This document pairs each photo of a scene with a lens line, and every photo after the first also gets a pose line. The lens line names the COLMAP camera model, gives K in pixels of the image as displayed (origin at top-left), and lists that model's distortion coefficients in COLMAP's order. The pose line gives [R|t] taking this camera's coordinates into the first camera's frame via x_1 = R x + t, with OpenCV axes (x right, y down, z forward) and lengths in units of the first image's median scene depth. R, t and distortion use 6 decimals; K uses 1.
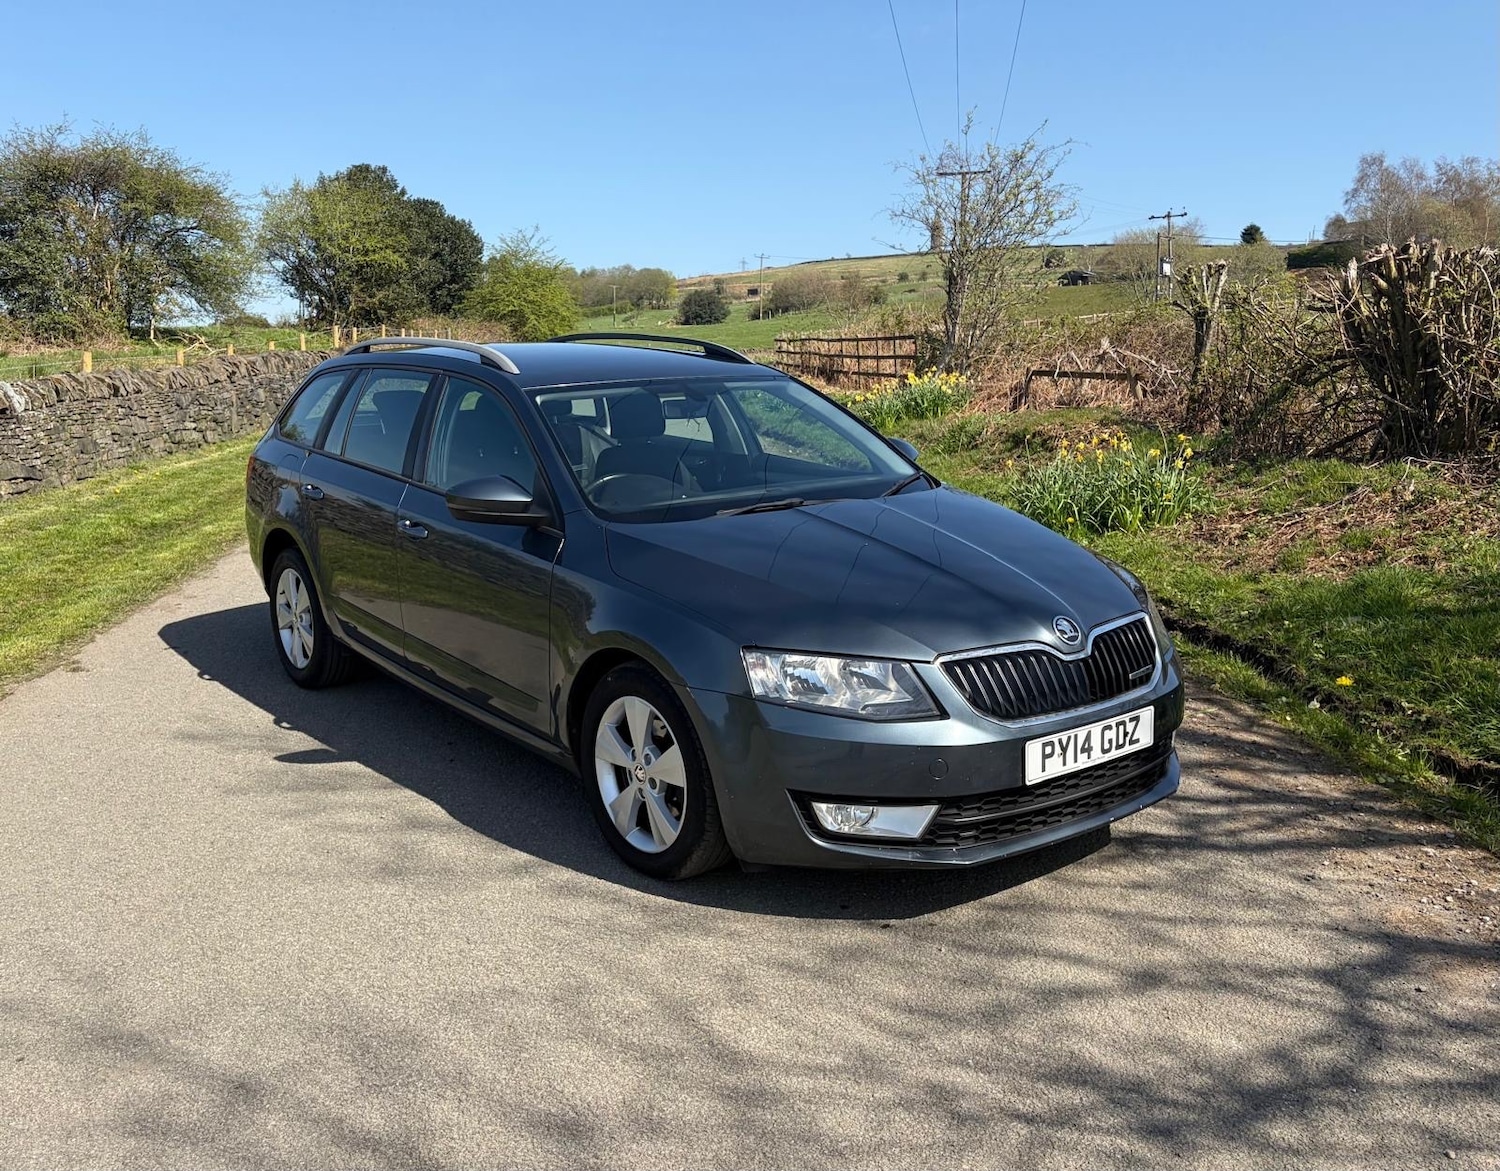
lens RADIAL K [[1359.5, 0, 748.9], [0, 1359.5, 542.4], [0, 0, 1]] dist [0.084760, -0.172769]
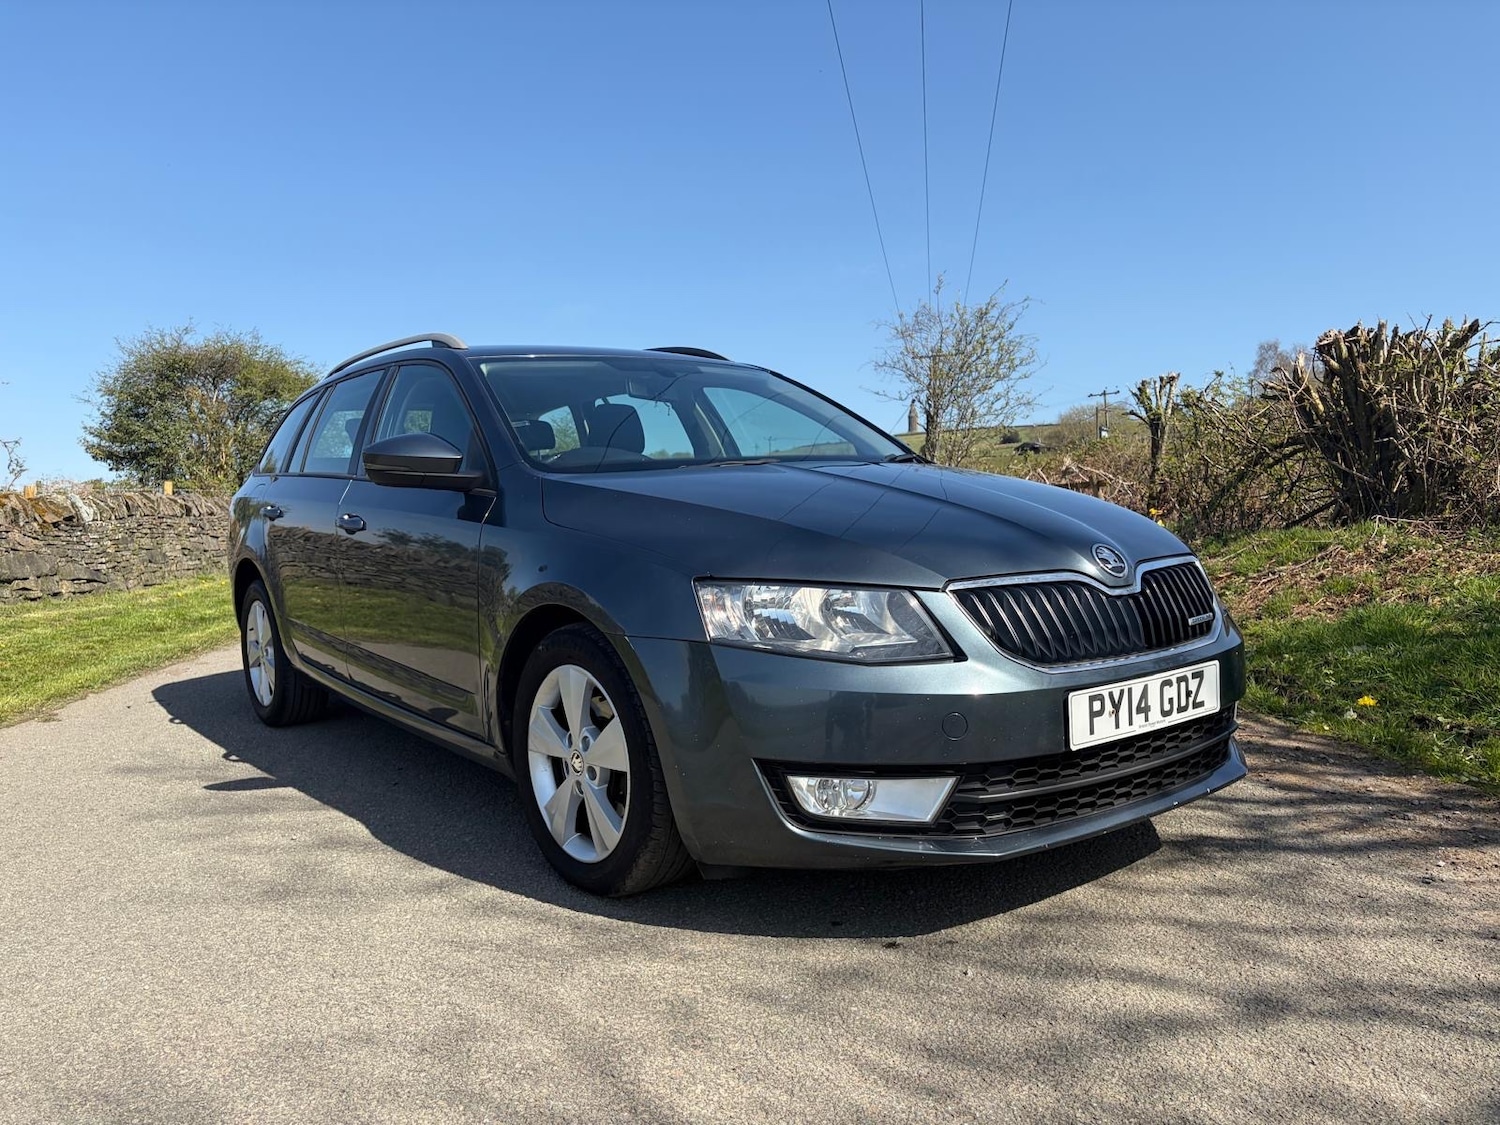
lens RADIAL K [[1130.0, 0, 751.1], [0, 1130.0, 575.2], [0, 0, 1]] dist [0.038919, -0.043714]
pose [[0.999742, -0.020009, -0.010732, 0.030320], [0.019016, 0.996129, -0.085817, 0.115507], [0.012408, 0.085590, 0.996253, 0.319260]]
